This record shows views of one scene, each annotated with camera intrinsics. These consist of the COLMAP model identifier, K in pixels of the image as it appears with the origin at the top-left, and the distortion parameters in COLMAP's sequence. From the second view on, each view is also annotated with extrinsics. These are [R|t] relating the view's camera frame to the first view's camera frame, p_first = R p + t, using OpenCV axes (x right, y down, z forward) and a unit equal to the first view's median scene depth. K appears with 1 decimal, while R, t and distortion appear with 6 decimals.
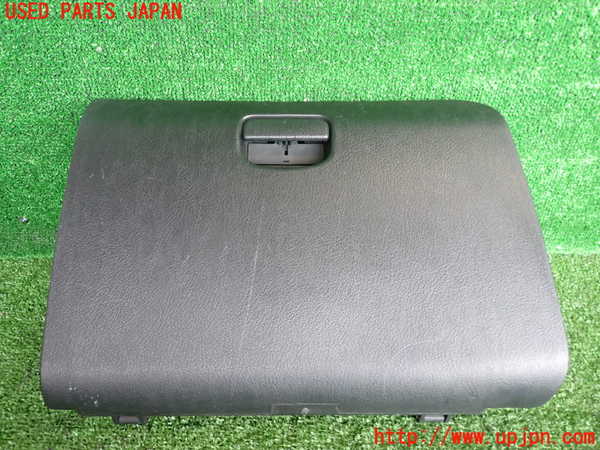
lens RADIAL K [[435.6, 0, 301.9], [0, 435.6, 226.5], [0, 0, 1]] dist [0.014195, -0.006213]
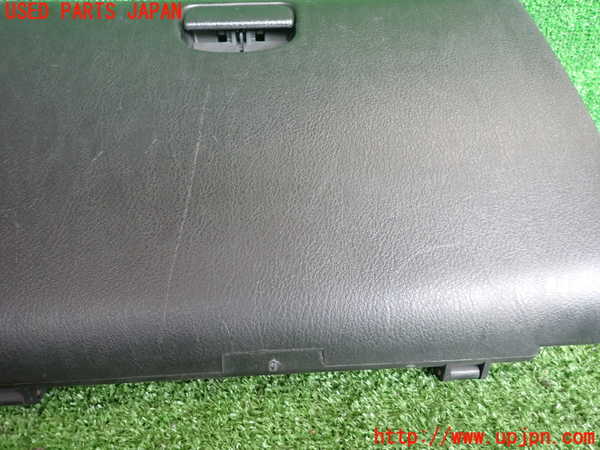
lens RADIAL K [[435.6, 0, 299.5], [0, 435.6, 224.6], [0, 0, 1]] dist [0.014195, -0.006213]
pose [[0.998523, -0.048352, 0.024792, 0.038860], [0.051435, 0.988193, -0.144323, 0.296573], [-0.017521, 0.145385, 0.989220, 0.295981]]
